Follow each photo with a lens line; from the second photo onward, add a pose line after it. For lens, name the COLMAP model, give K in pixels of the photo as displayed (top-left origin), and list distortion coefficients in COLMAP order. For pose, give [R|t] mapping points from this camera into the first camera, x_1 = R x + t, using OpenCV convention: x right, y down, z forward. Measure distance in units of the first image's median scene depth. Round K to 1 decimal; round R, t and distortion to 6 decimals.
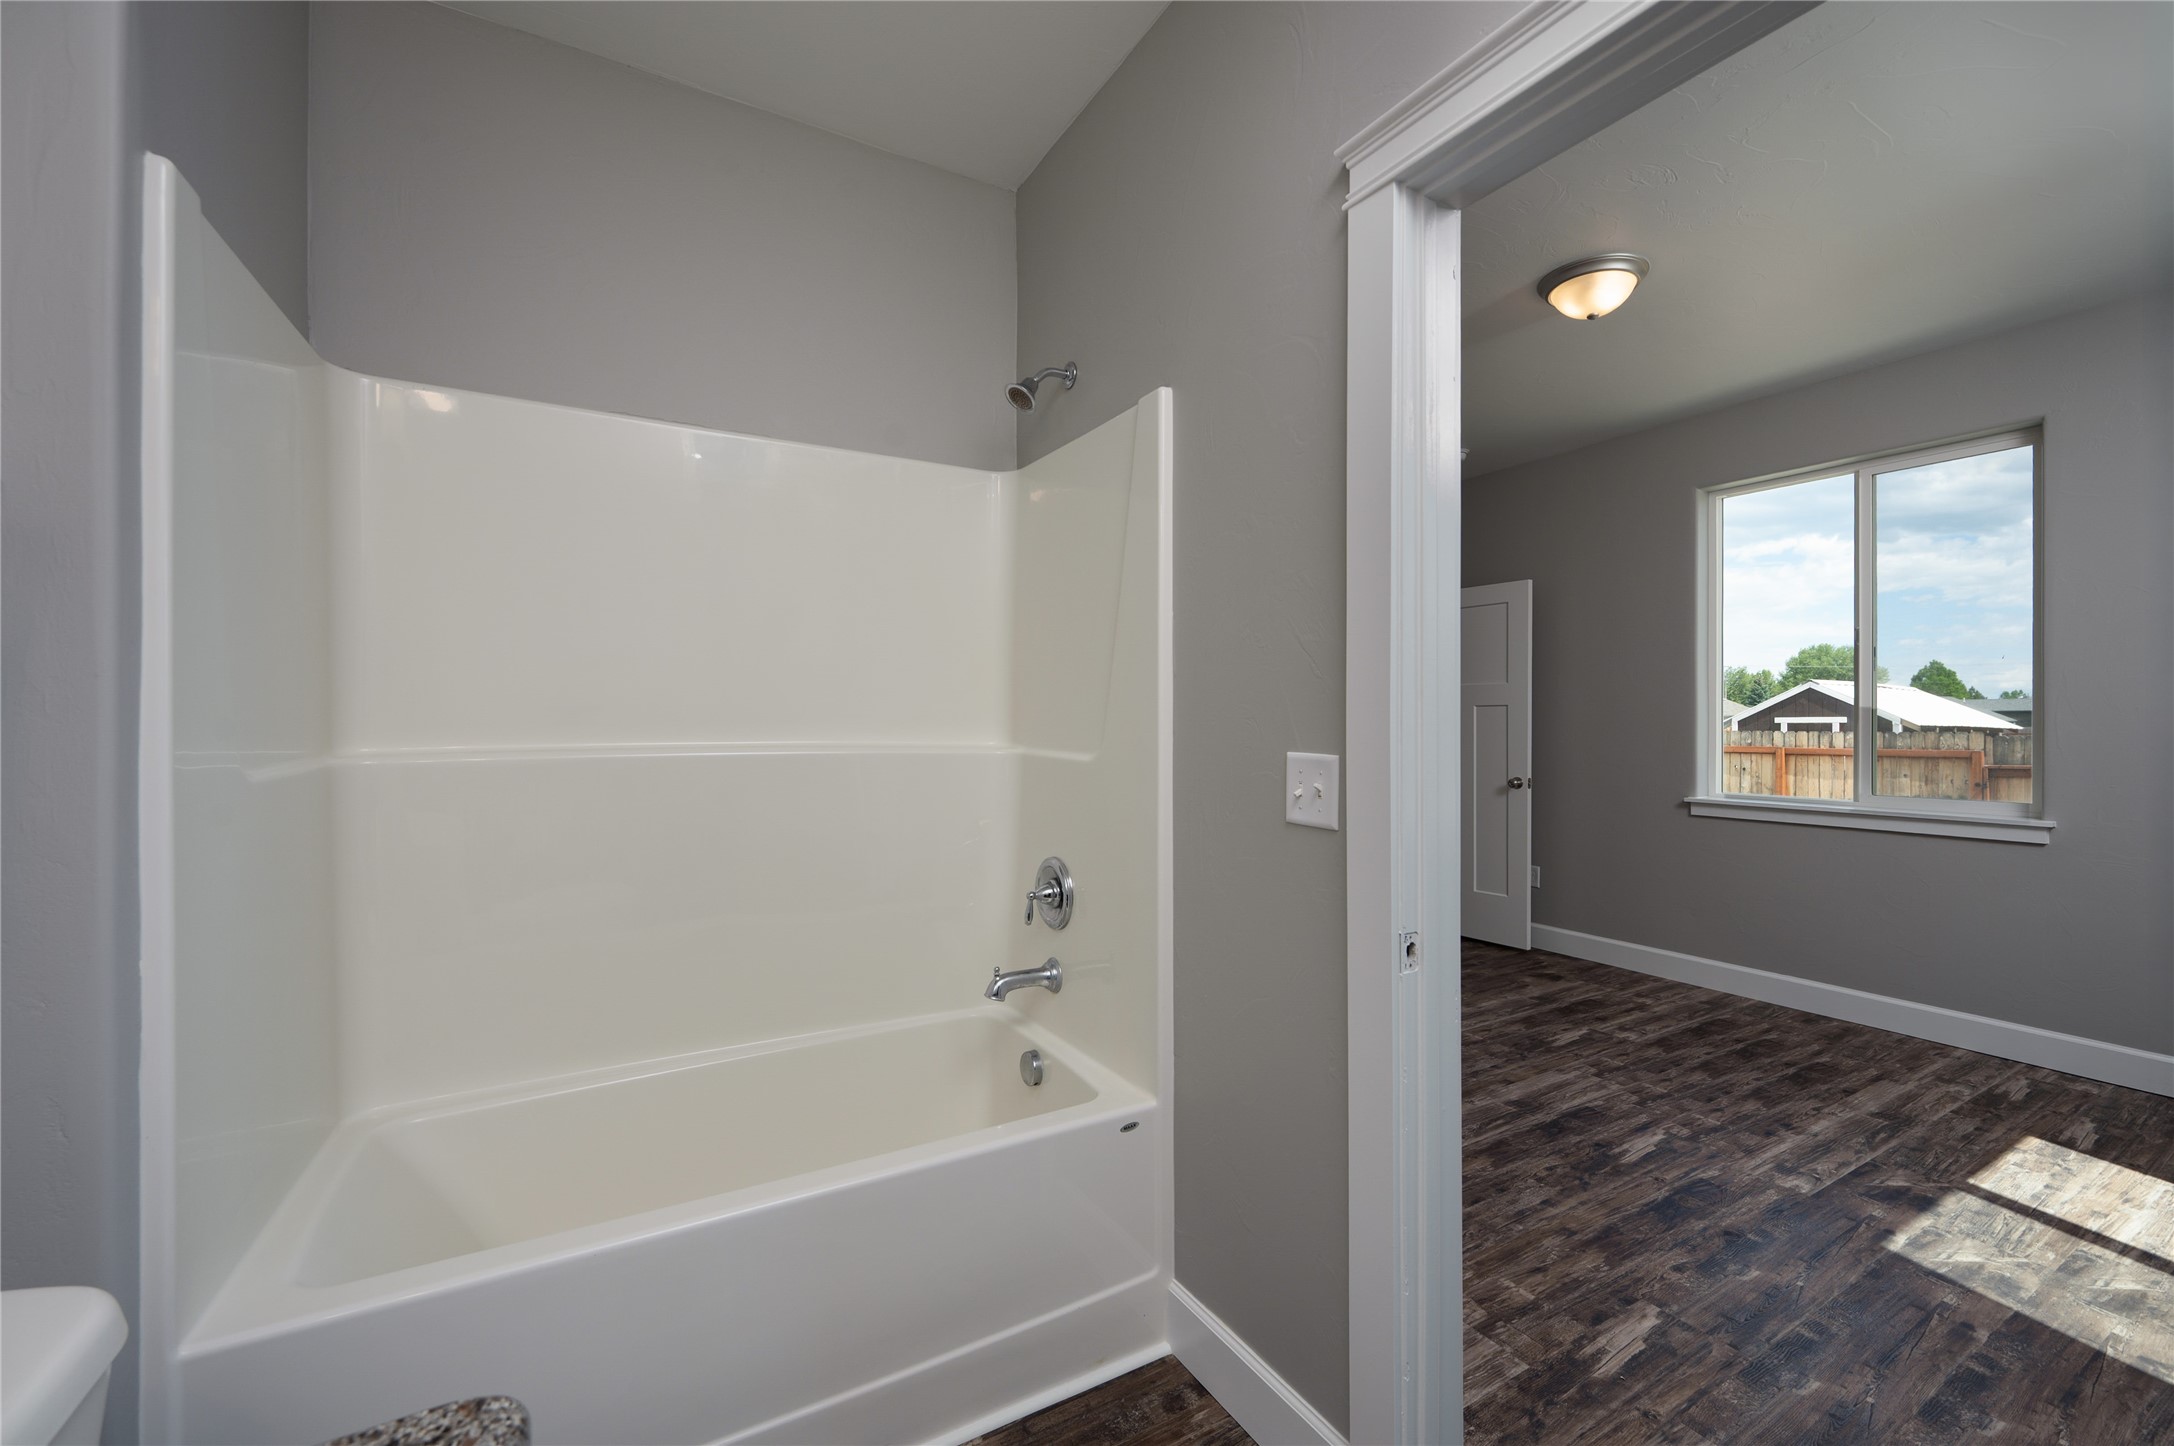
lens RADIAL K [[862.2, 0, 1090.9], [0, 862.2, 723.0], [0, 0, 1]] dist [0.001043, 0.000574]
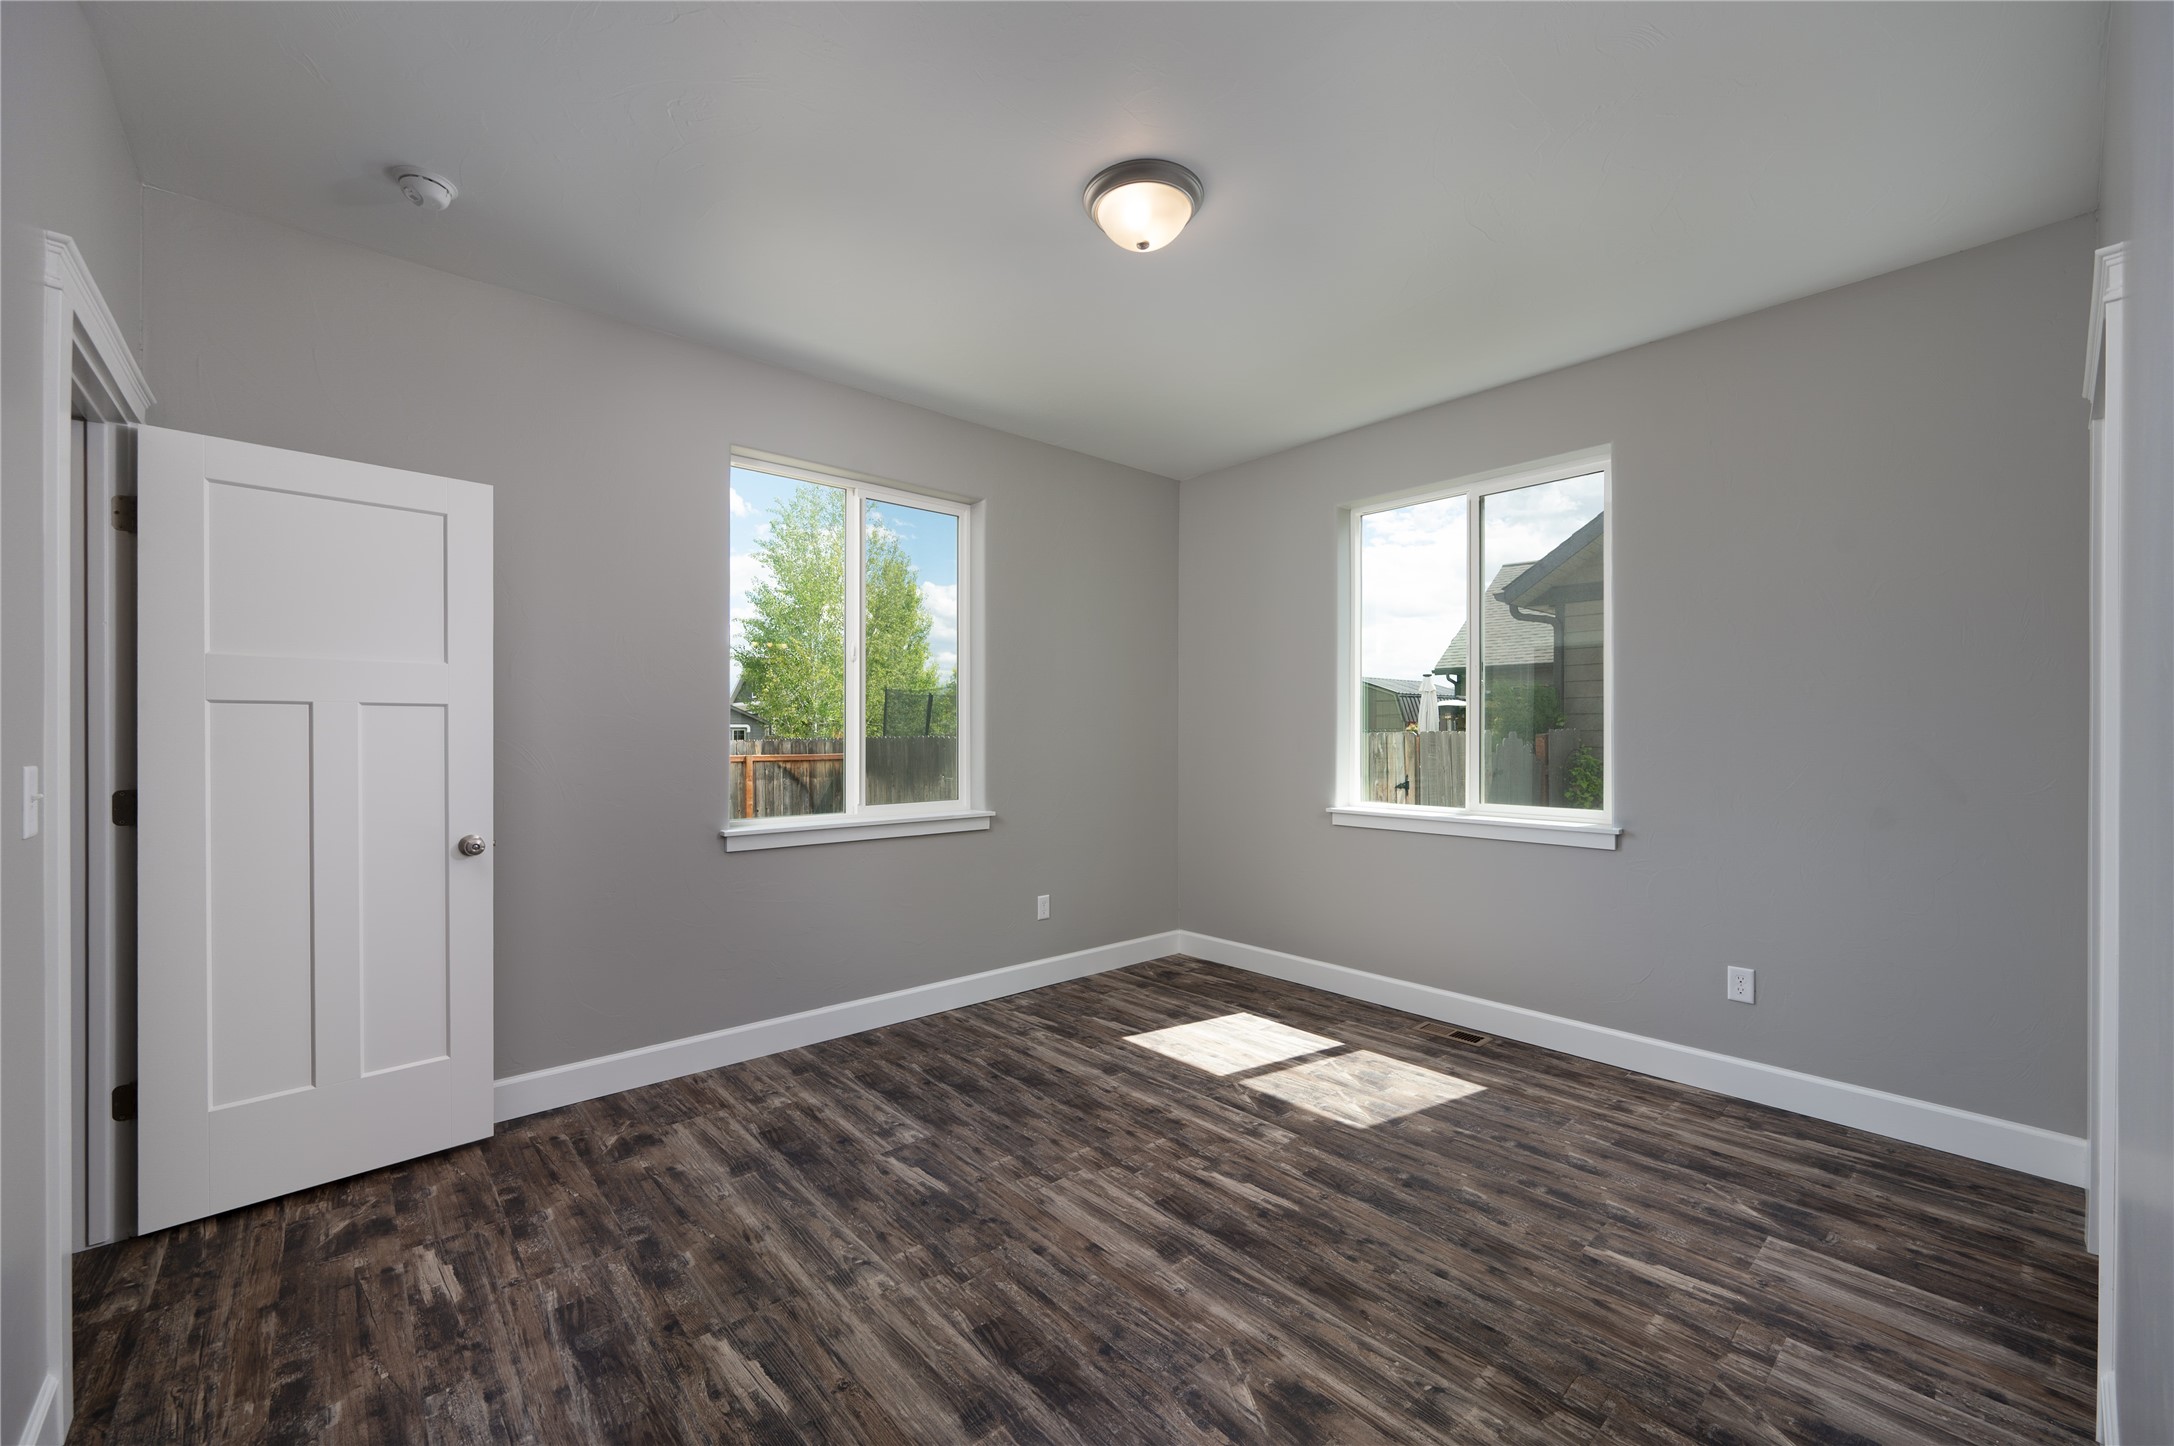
lens RADIAL K [[862.2, 0, 1089.3], [0, 862.2, 730.5], [0, 0, 1]] dist [0.001043, 0.000574]
pose [[-0.213072, 0.005394, 0.977022, -0.209479], [-0.005462, 0.999963, -0.006711, 0.000777], [-0.977021, -0.006767, -0.213034, 1.205952]]
